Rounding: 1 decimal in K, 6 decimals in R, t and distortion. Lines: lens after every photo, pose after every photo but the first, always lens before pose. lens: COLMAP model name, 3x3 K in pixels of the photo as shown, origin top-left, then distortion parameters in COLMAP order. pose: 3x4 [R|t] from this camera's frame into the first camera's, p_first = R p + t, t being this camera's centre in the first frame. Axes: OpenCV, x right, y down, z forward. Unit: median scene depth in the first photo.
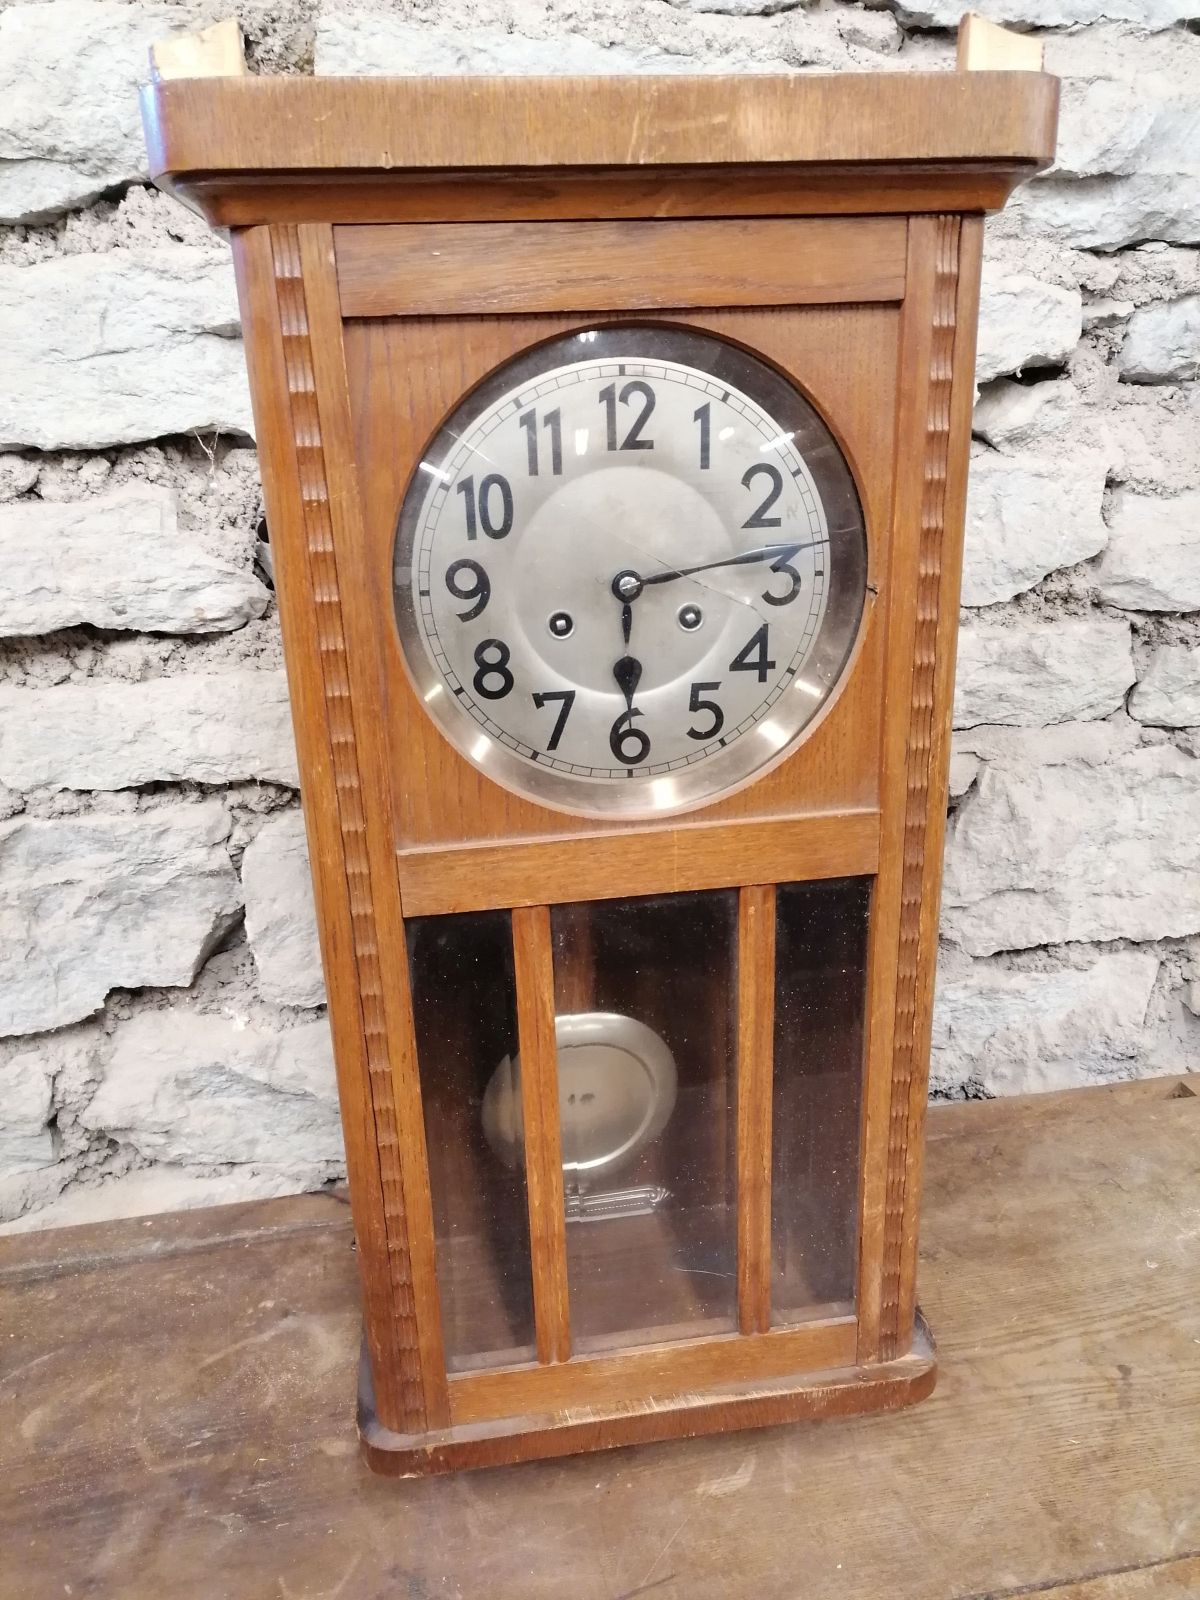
lens RADIAL K [[1207.2, 0, 606.0], [0, 1207.2, 807.0], [0, 0, 1]] dist [0.034614, -0.014299]
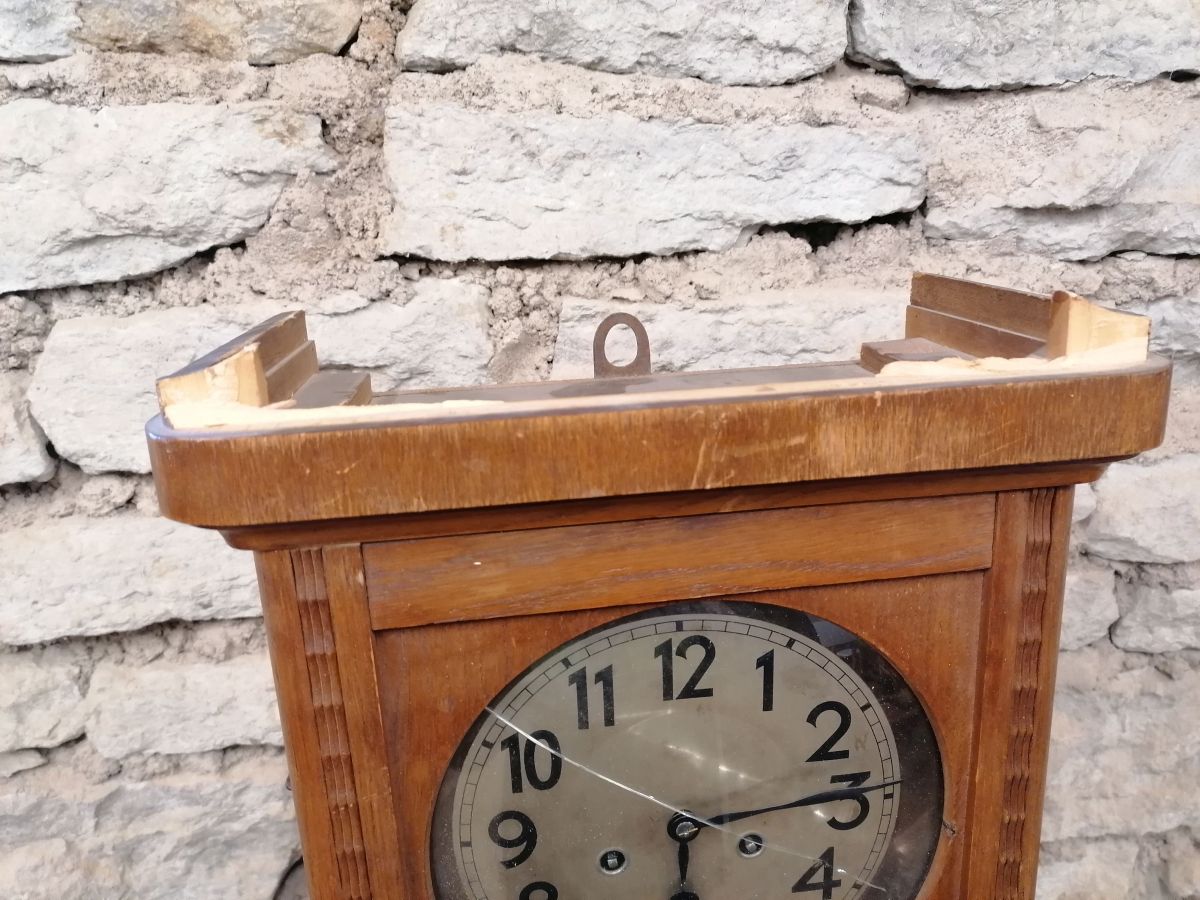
lens RADIAL K [[914.0, 0, 606.5], [0, 914.0, 447.2], [0, 0, 1]] dist [0.018250, -0.001673]
pose [[0.999665, -0.003429, -0.025646, -0.013321], [0.002158, 0.998775, -0.049432, -0.256249], [0.025784, 0.049360, 0.998448, 0.163560]]
